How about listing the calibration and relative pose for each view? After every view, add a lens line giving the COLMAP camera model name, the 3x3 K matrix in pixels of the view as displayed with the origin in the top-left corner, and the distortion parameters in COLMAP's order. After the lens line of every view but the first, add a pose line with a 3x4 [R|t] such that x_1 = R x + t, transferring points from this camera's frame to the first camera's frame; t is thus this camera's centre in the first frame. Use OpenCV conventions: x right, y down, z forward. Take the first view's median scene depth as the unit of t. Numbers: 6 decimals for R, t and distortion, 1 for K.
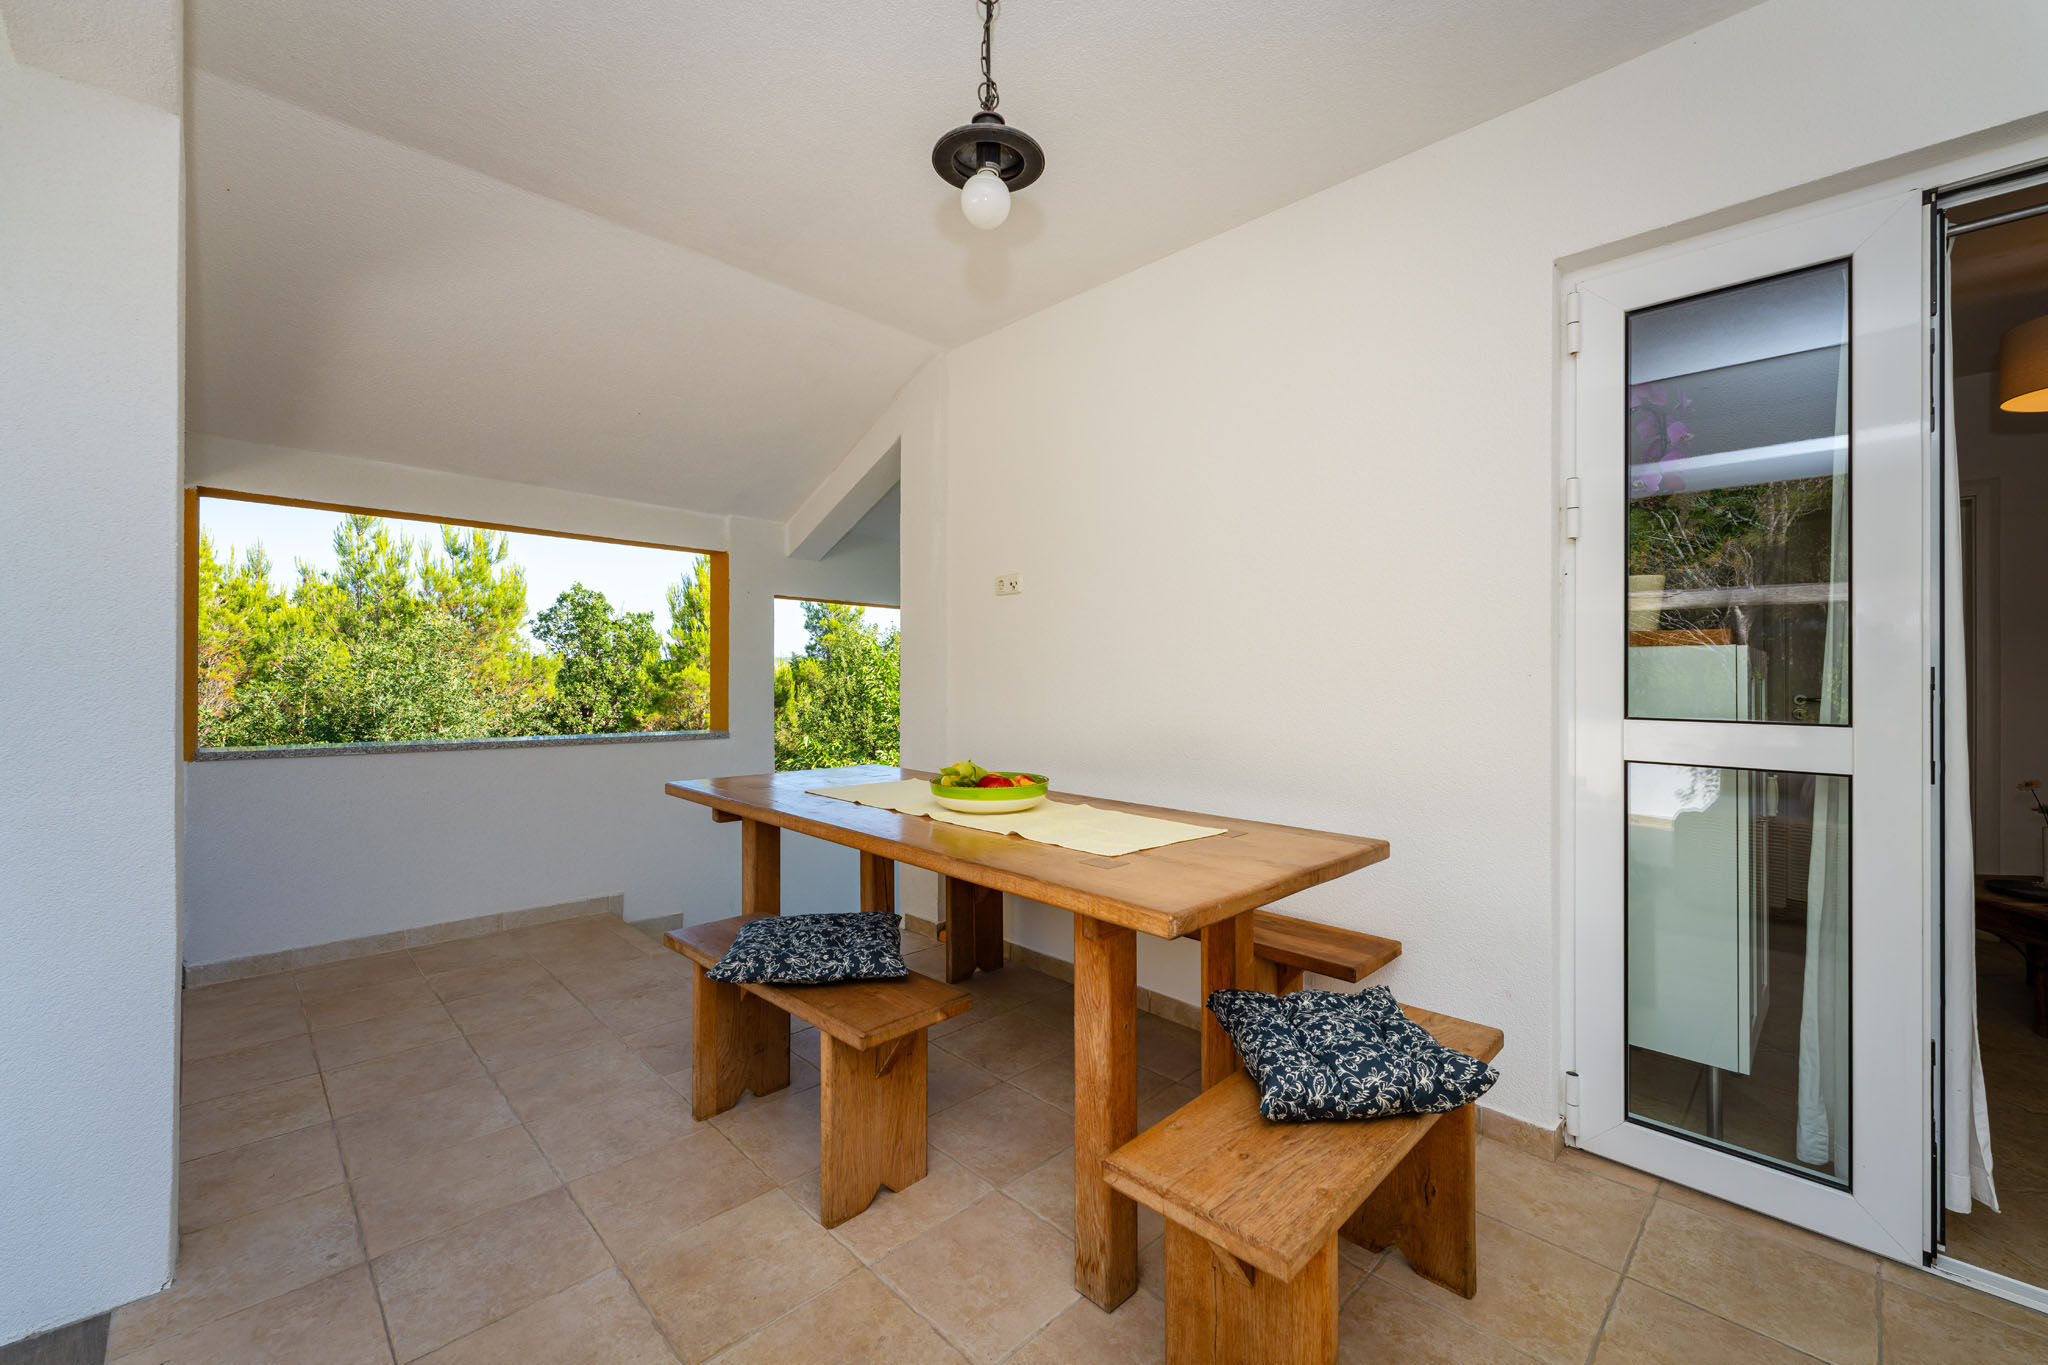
lens RADIAL K [[824.5, 0, 1023.8], [0, 824.5, 675.5], [0, 0, 1]] dist [0.002334, -0.000951]
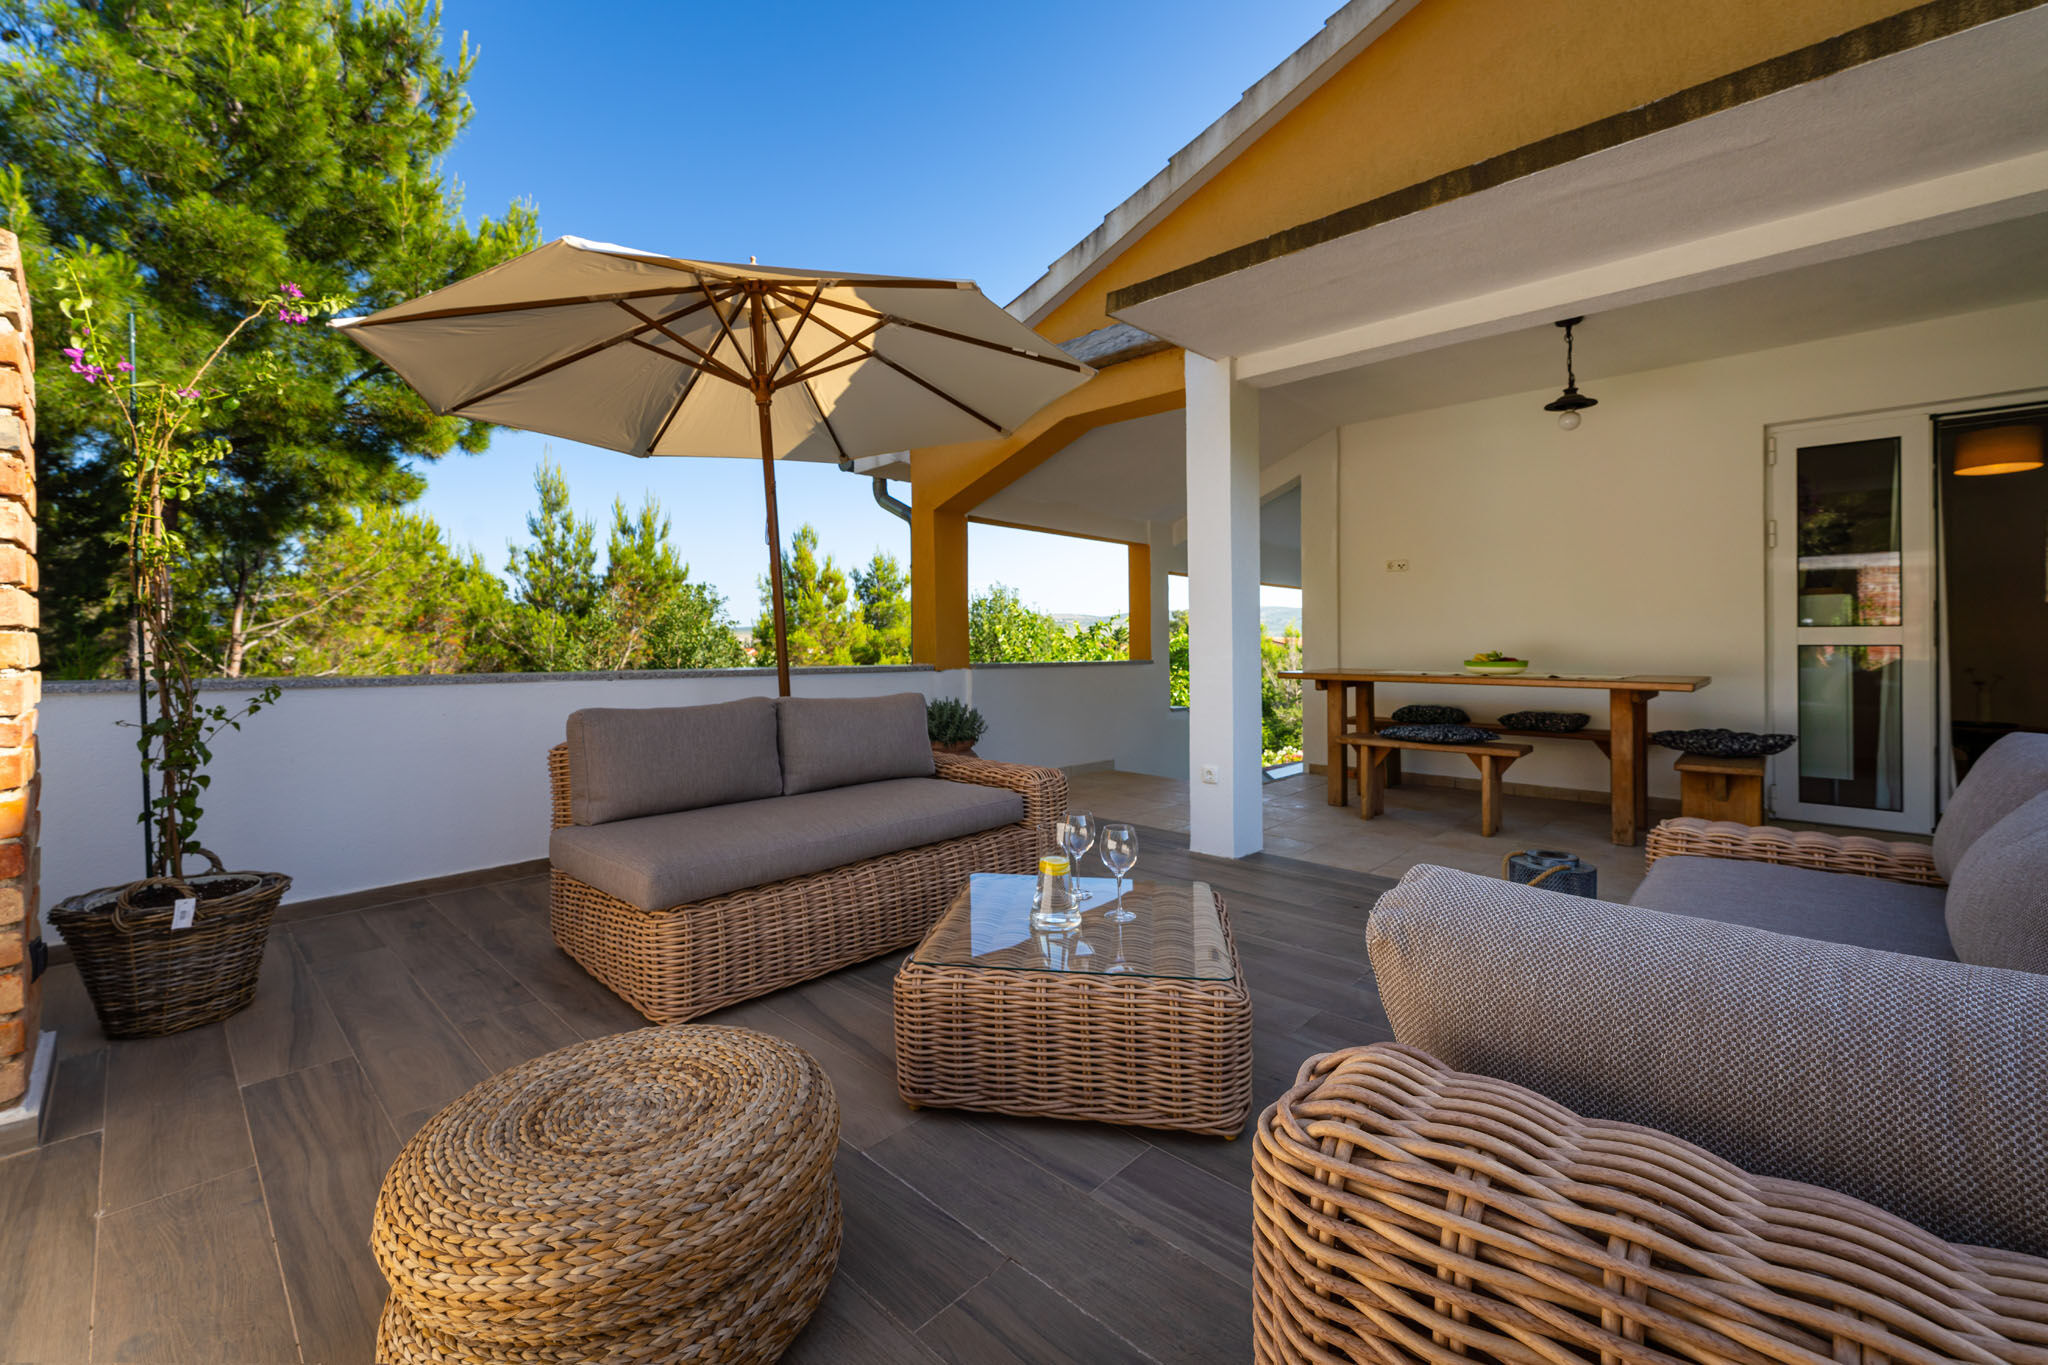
lens RADIAL K [[824.5, 0, 1004.6], [0, 824.5, 645.7], [0, 0, 1]] dist [0.002334, -0.000951]
pose [[0.999706, -0.009888, 0.022150, -0.993972], [0.009798, 0.999943, 0.004170, 0.048859], [-0.022190, -0.003952, 0.999746, -0.809260]]
